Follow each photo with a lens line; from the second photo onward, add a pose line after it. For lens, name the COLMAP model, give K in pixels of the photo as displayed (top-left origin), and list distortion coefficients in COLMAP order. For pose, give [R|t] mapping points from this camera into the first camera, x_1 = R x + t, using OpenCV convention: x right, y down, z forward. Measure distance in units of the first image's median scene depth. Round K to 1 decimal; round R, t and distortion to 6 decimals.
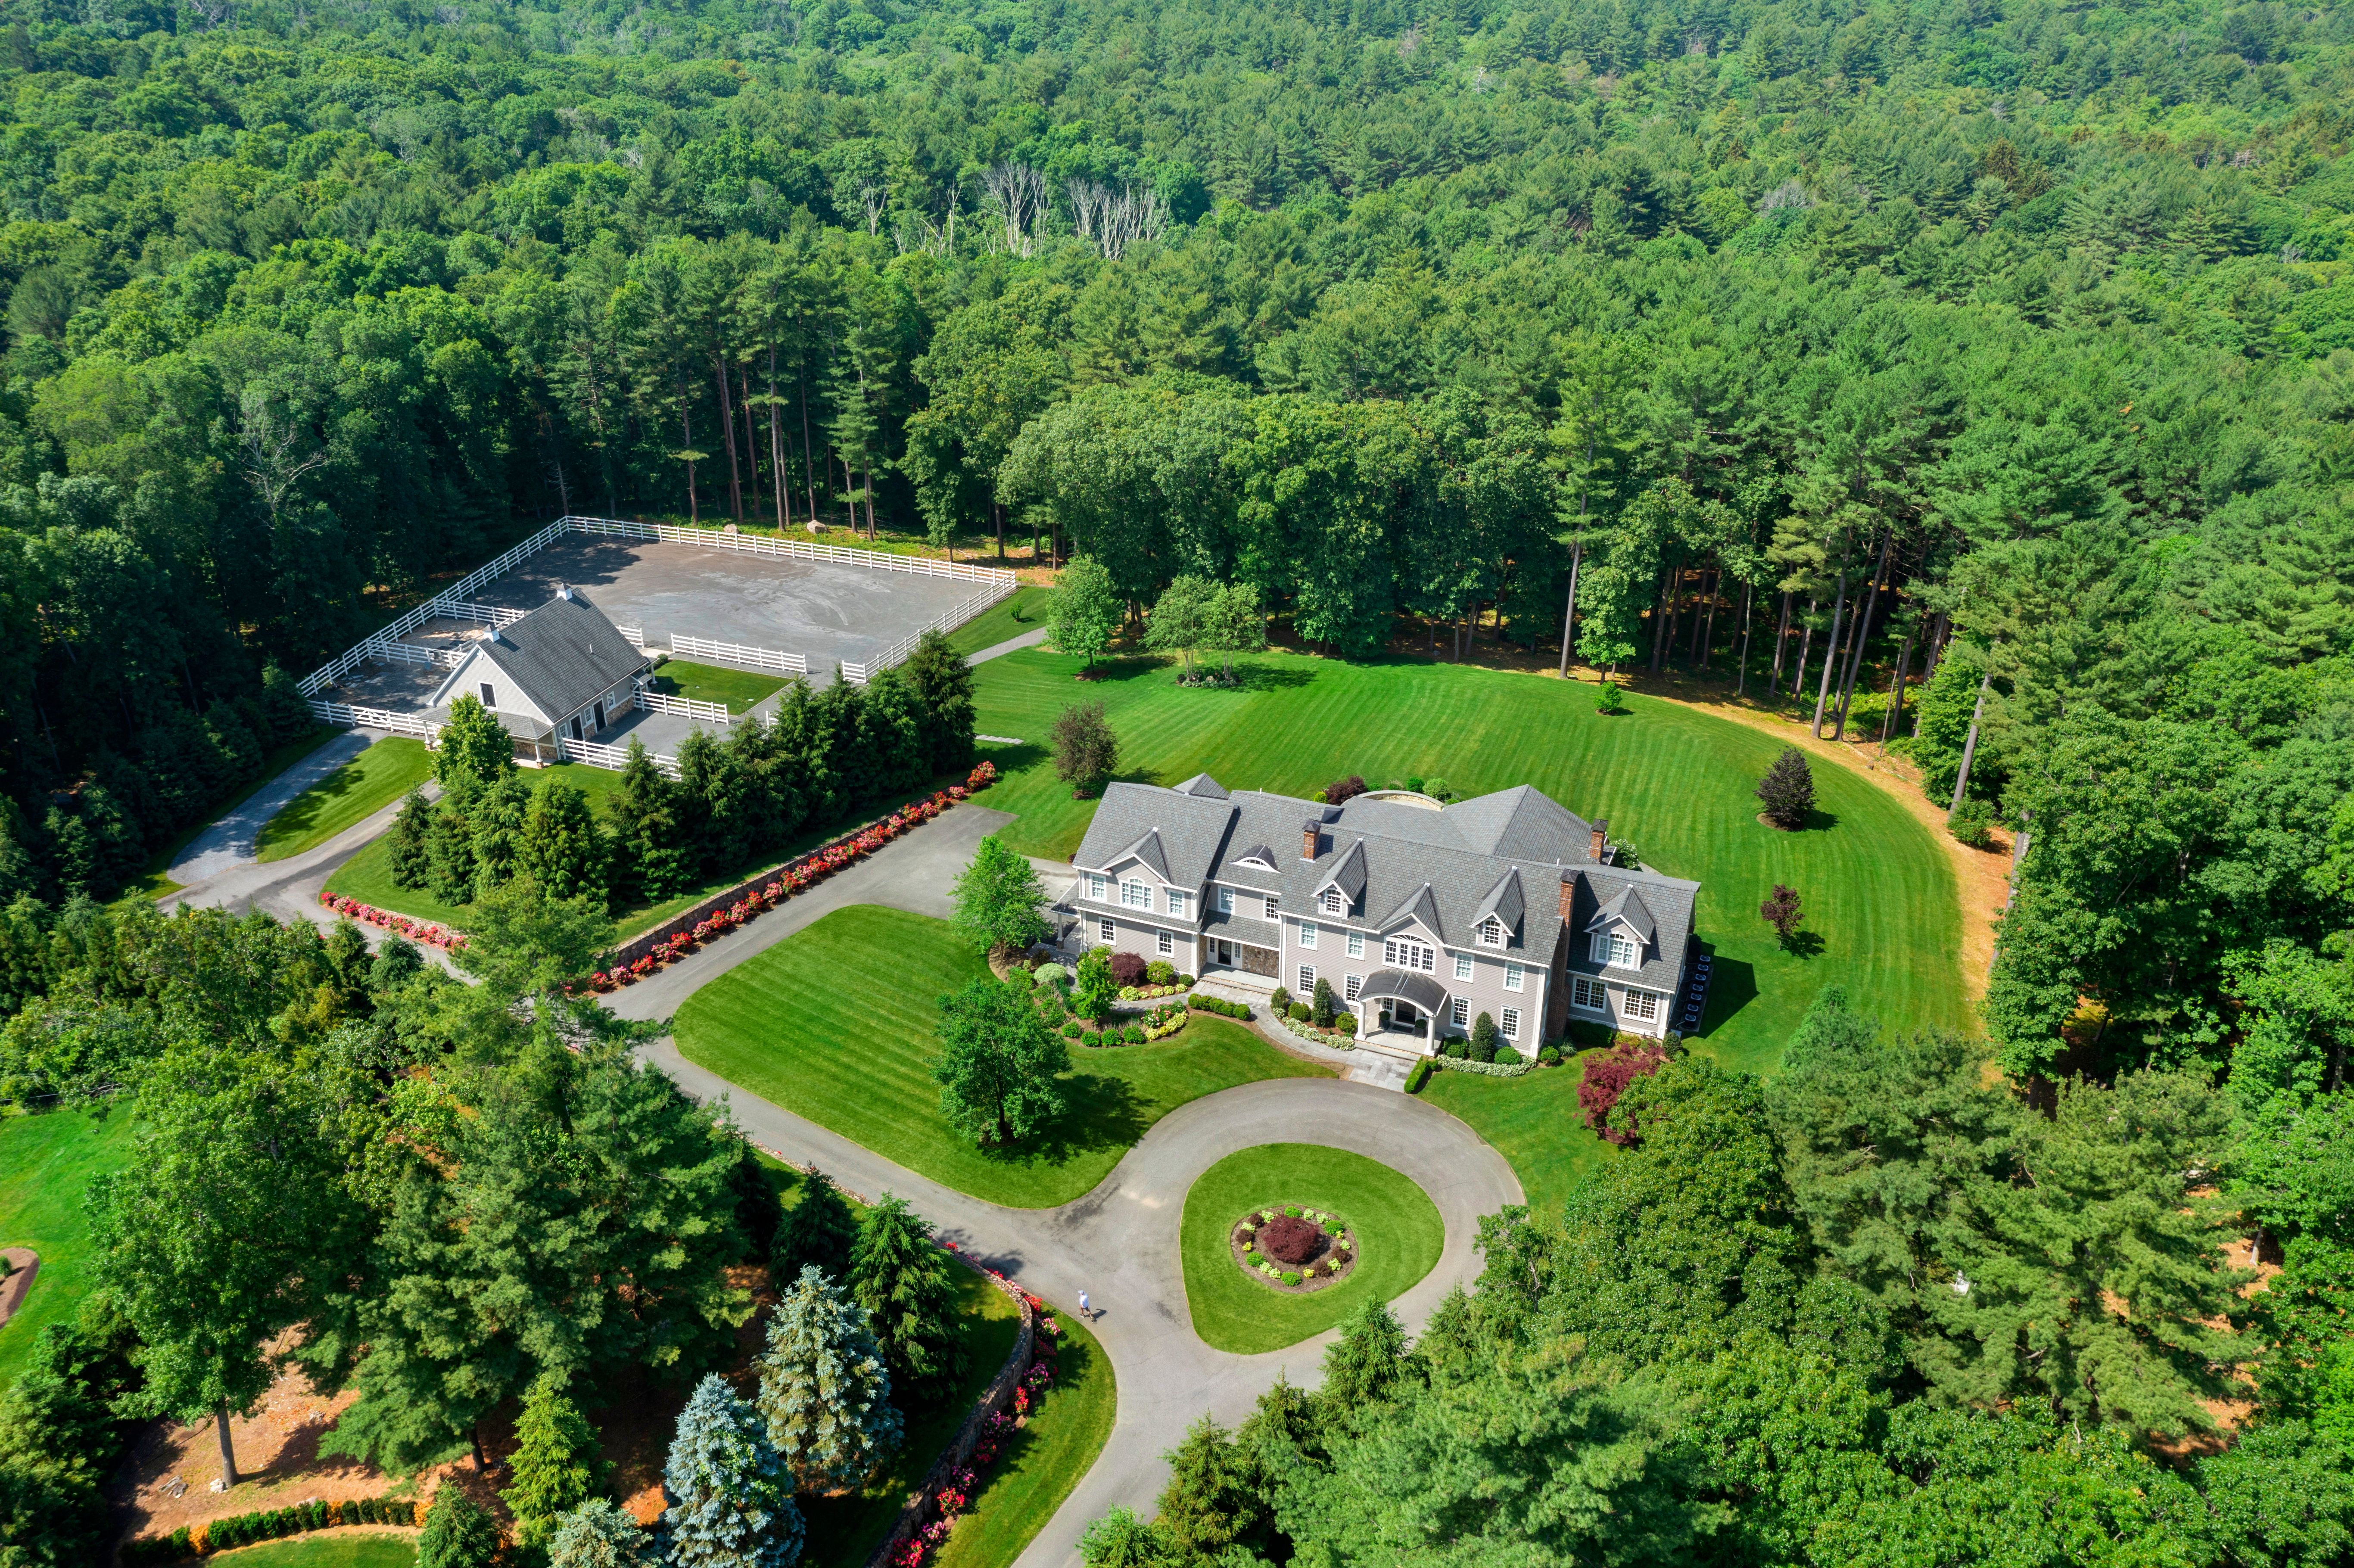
lens RADIAL K [[1902.9, 0, 1187.8], [0, 1902.9, 785.9], [0, 0, 1]] dist [0.007398, 0.002301]
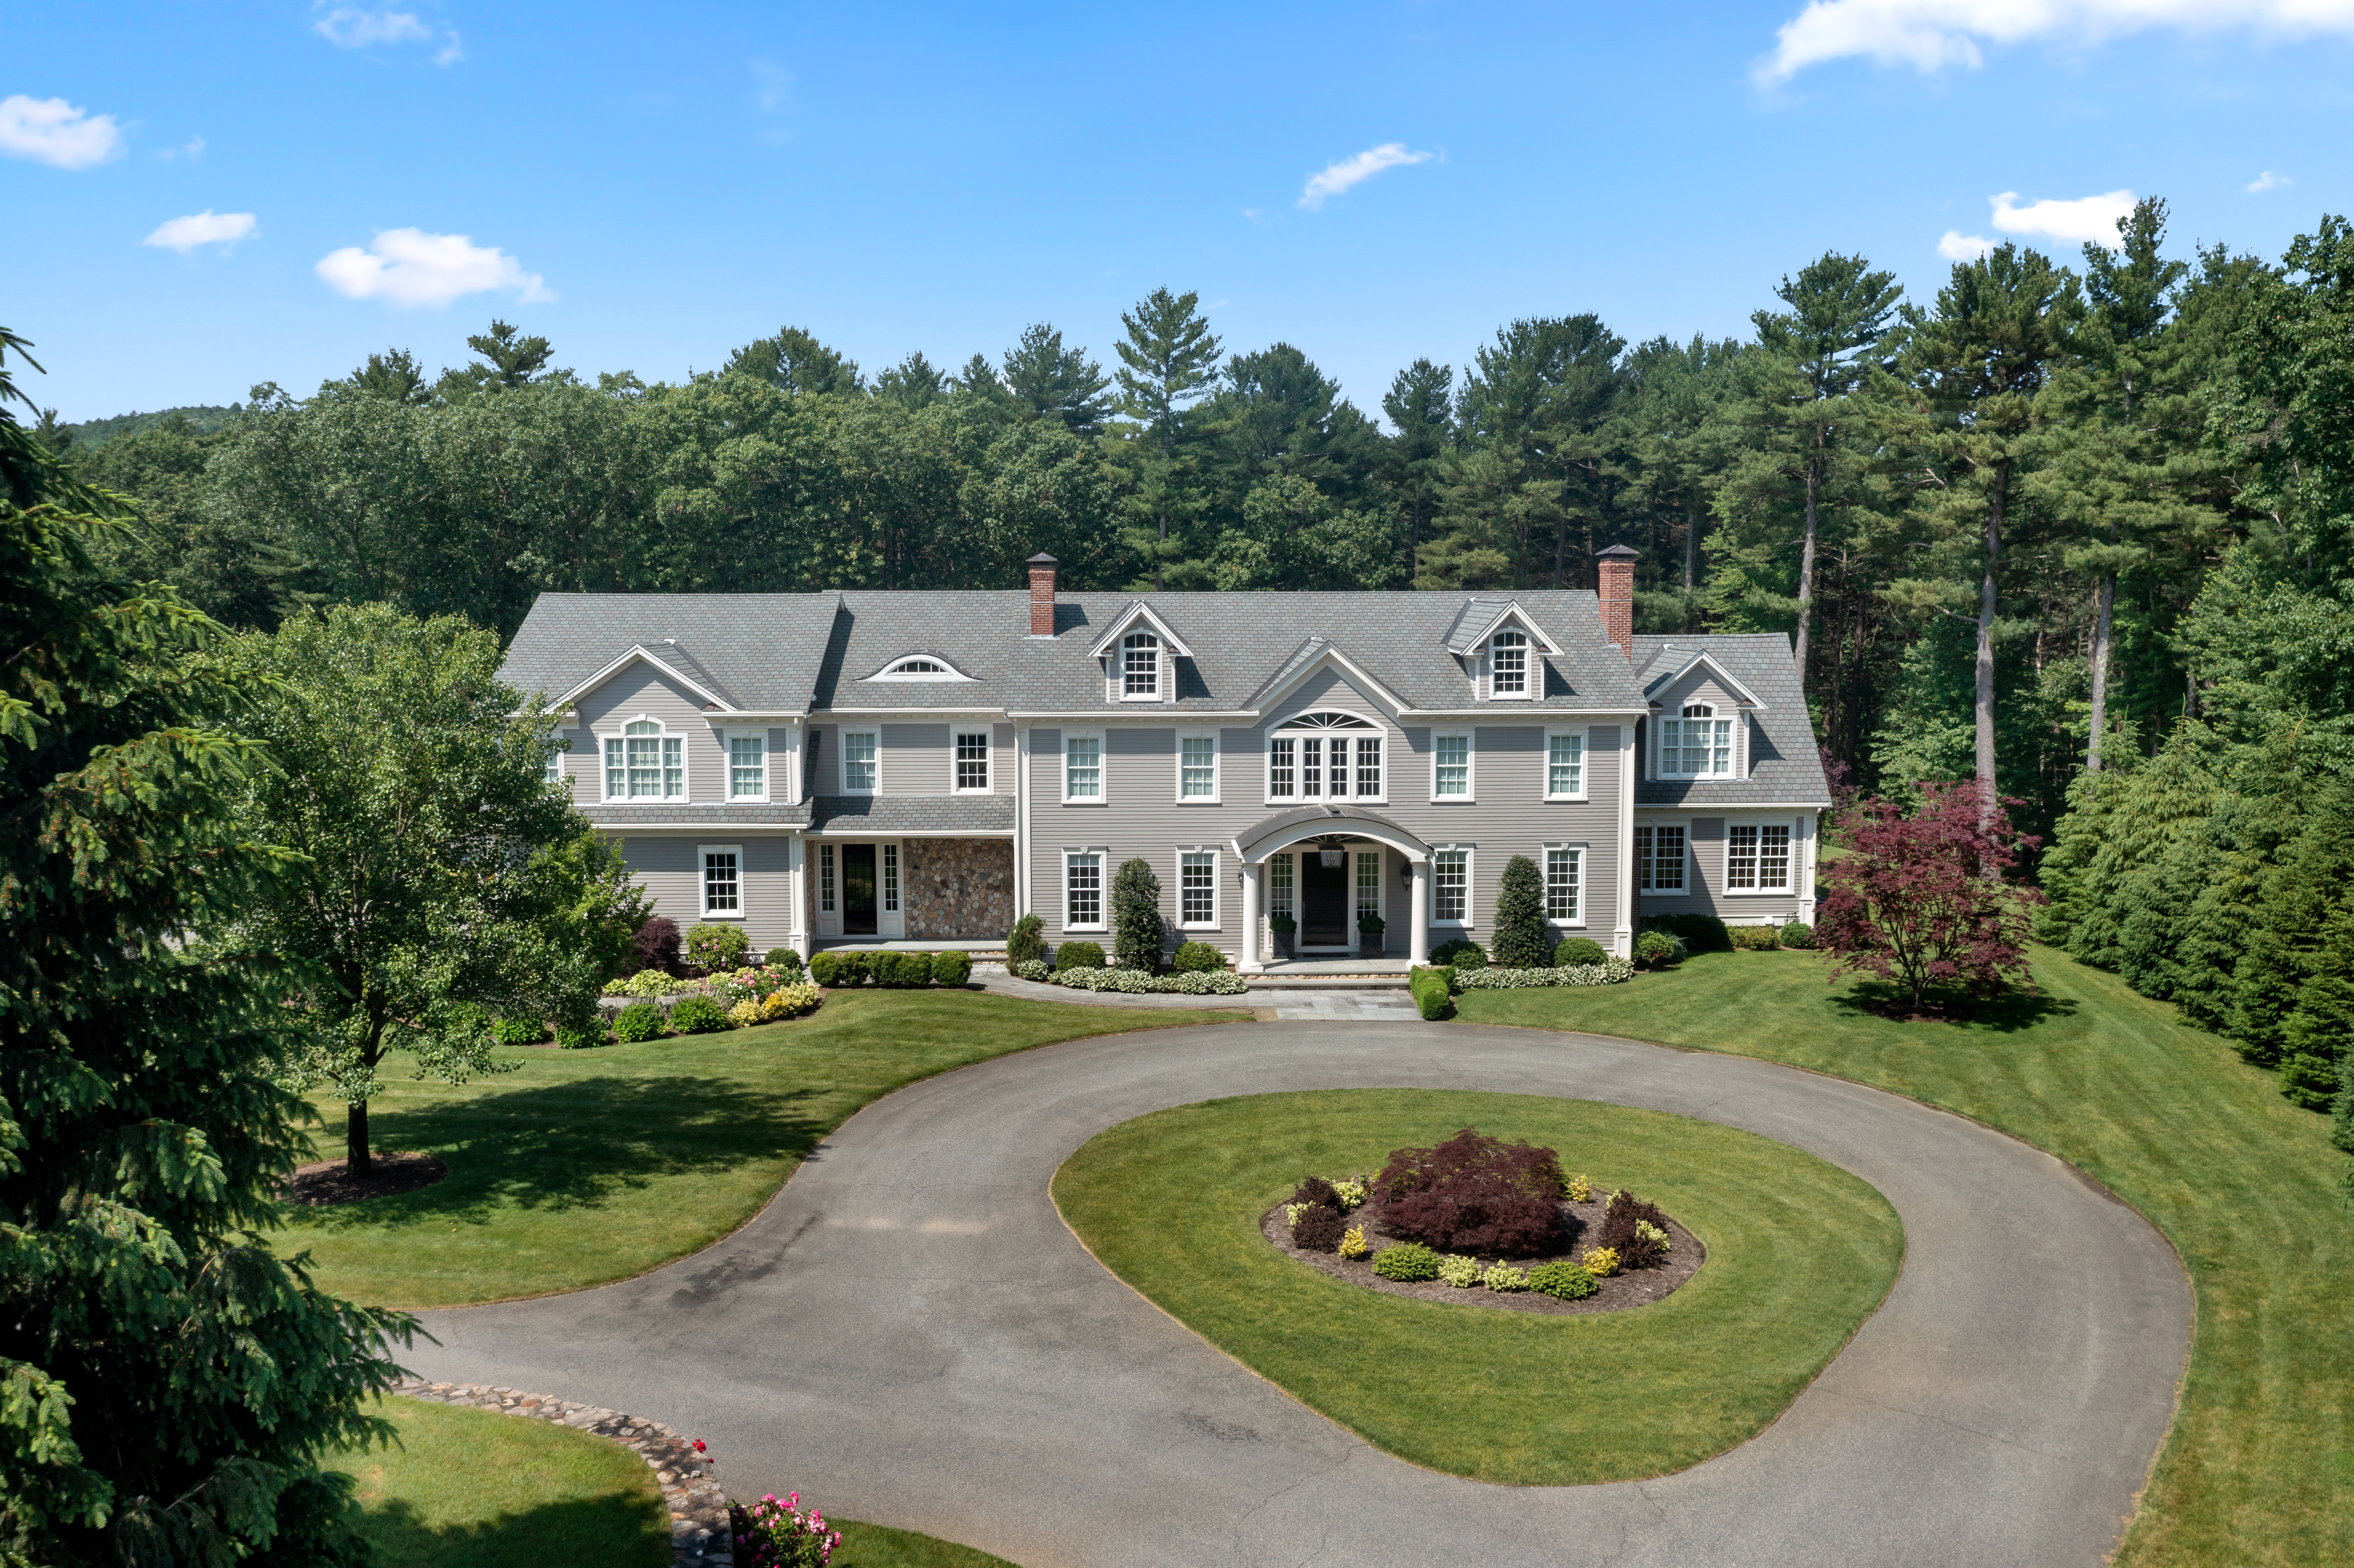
lens RADIAL K [[1902.9, 0, 1176.2], [0, 1902.9, 784.3], [0, 0, 1]] dist [0.007398, 0.002301]
pose [[0.917329, -0.042086, 0.395899, -0.086064], [0.183310, 0.927371, -0.326159, 0.220344], [-0.353418, 0.371767, 0.858420, 0.607990]]
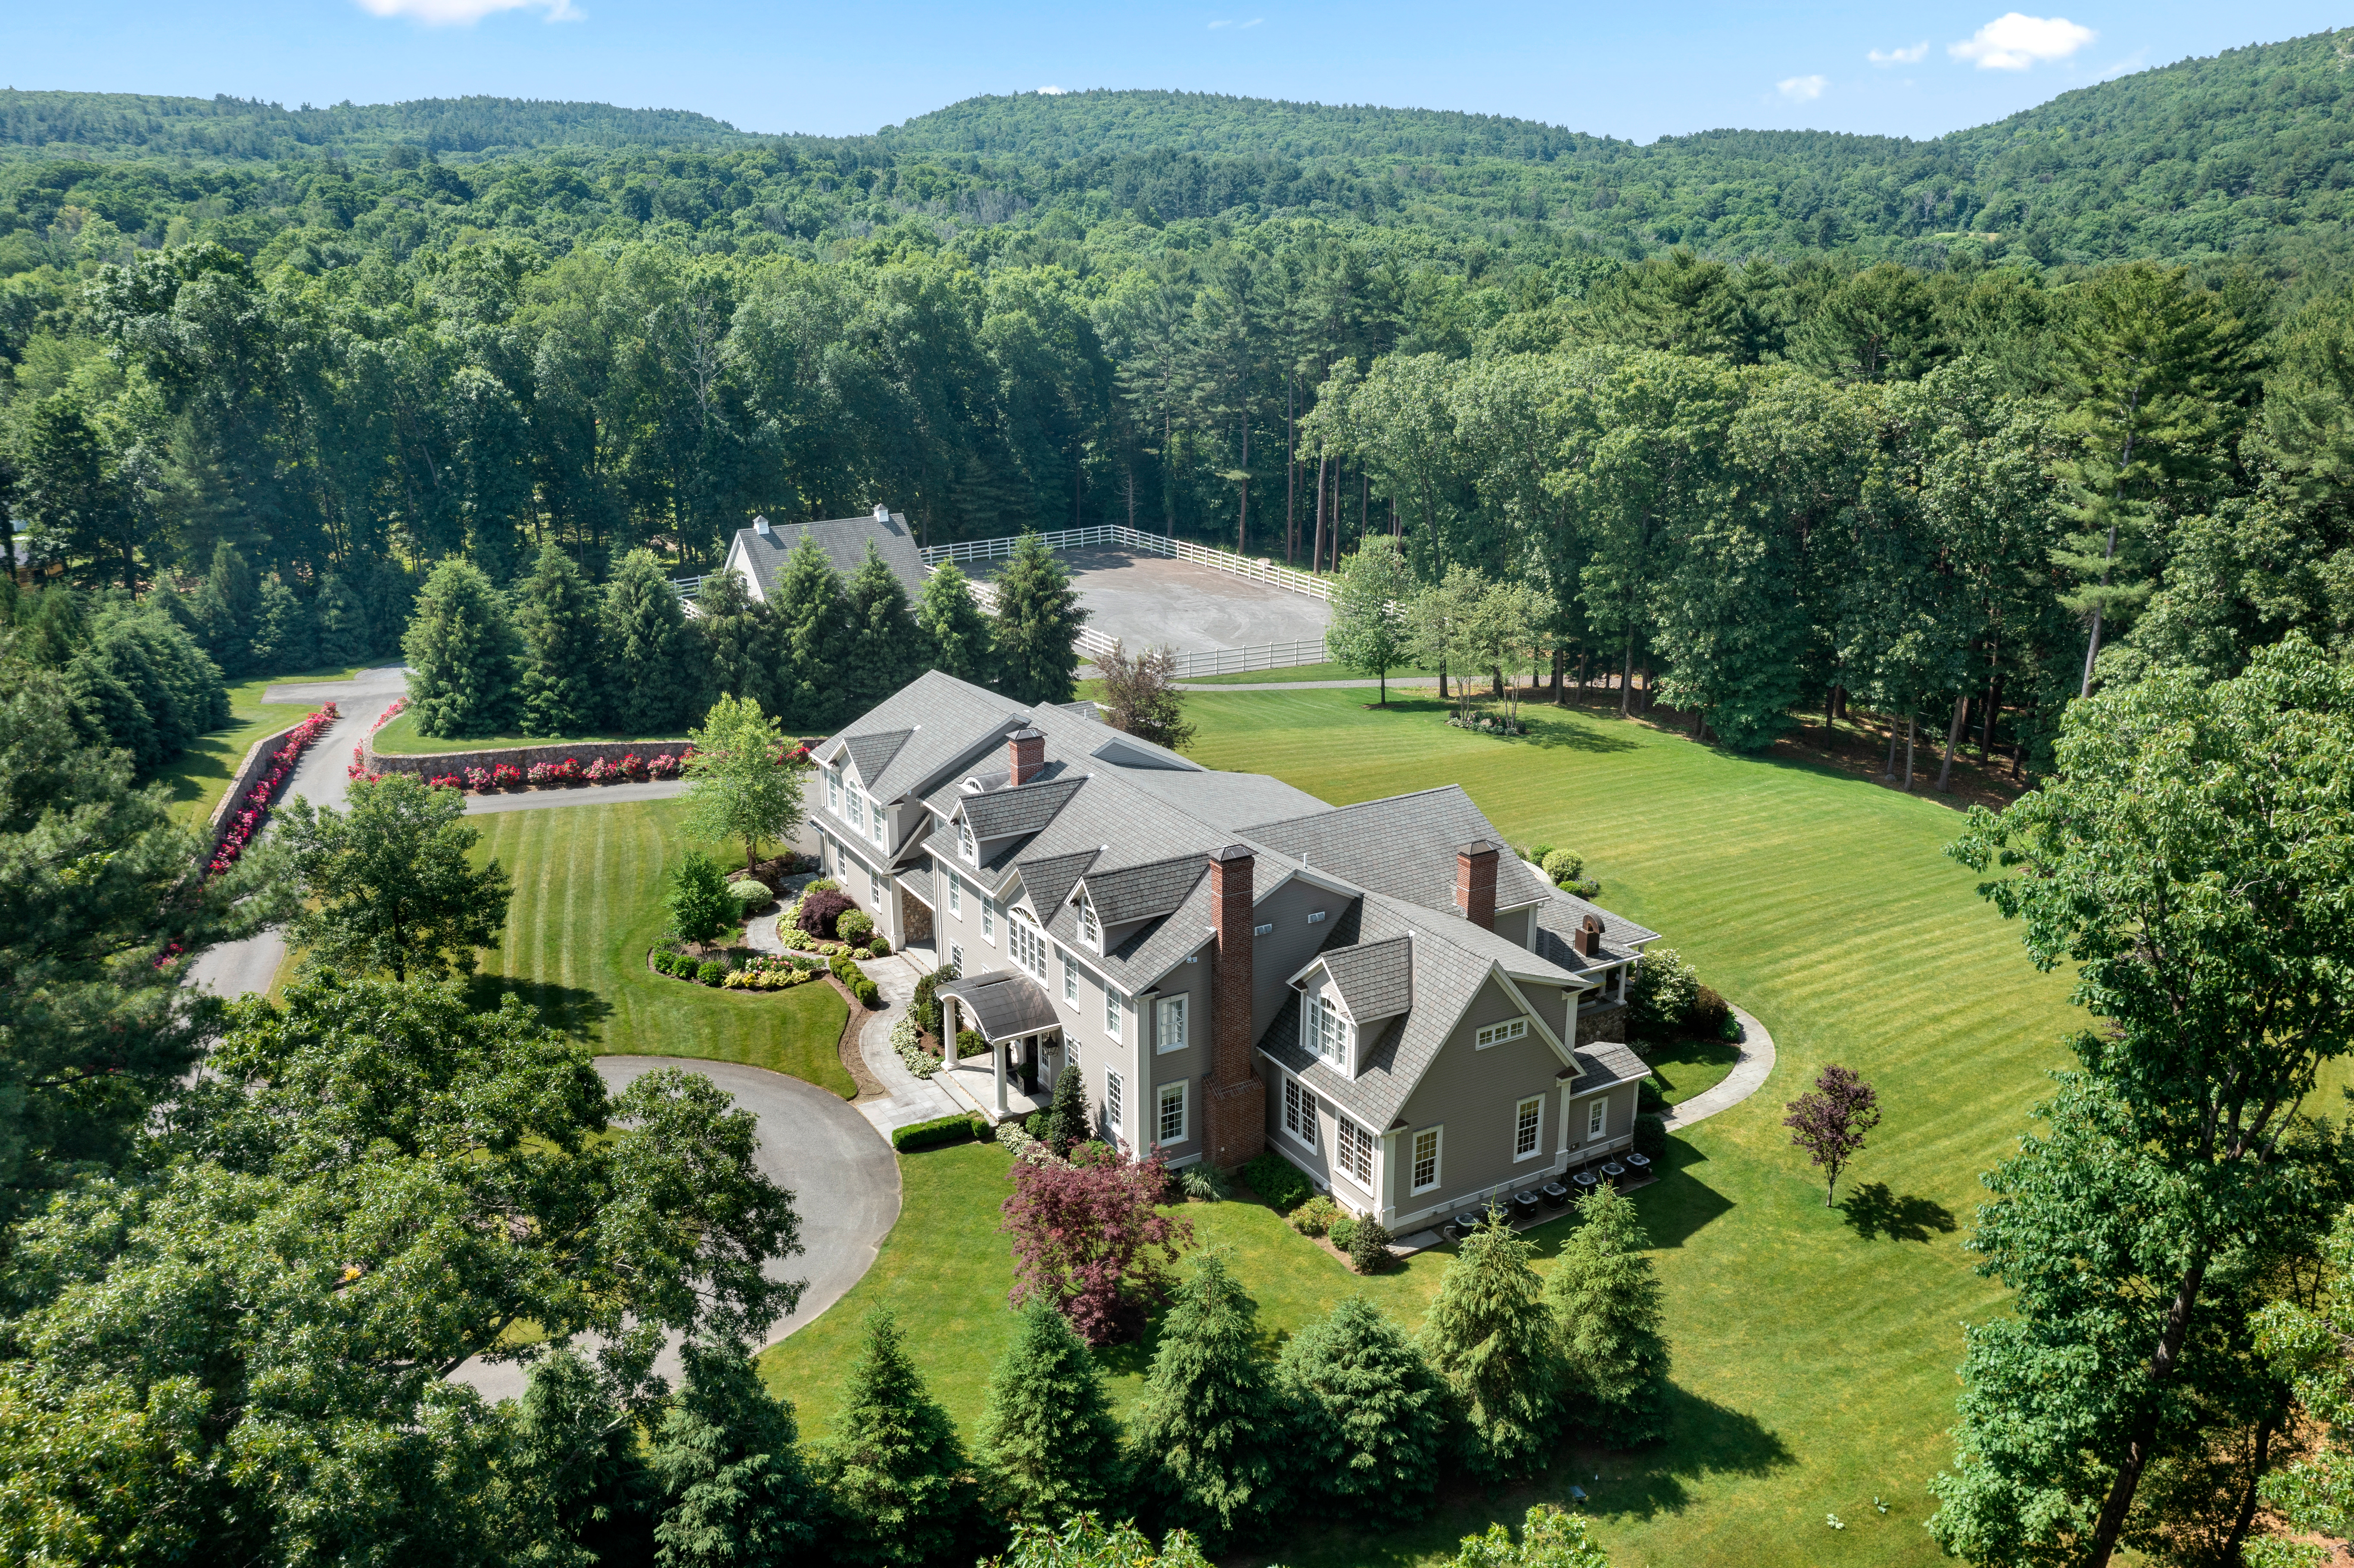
lens RADIAL K [[1902.9, 0, 1173.3], [0, 1902.9, 780.8], [0, 0, 1]] dist [0.007398, 0.002301]
pose [[0.783275, 0.180896, -0.594774, 0.473988], [-0.277766, 0.957755, -0.074504, 0.067645], [0.556171, 0.223565, 0.800433, 0.513957]]
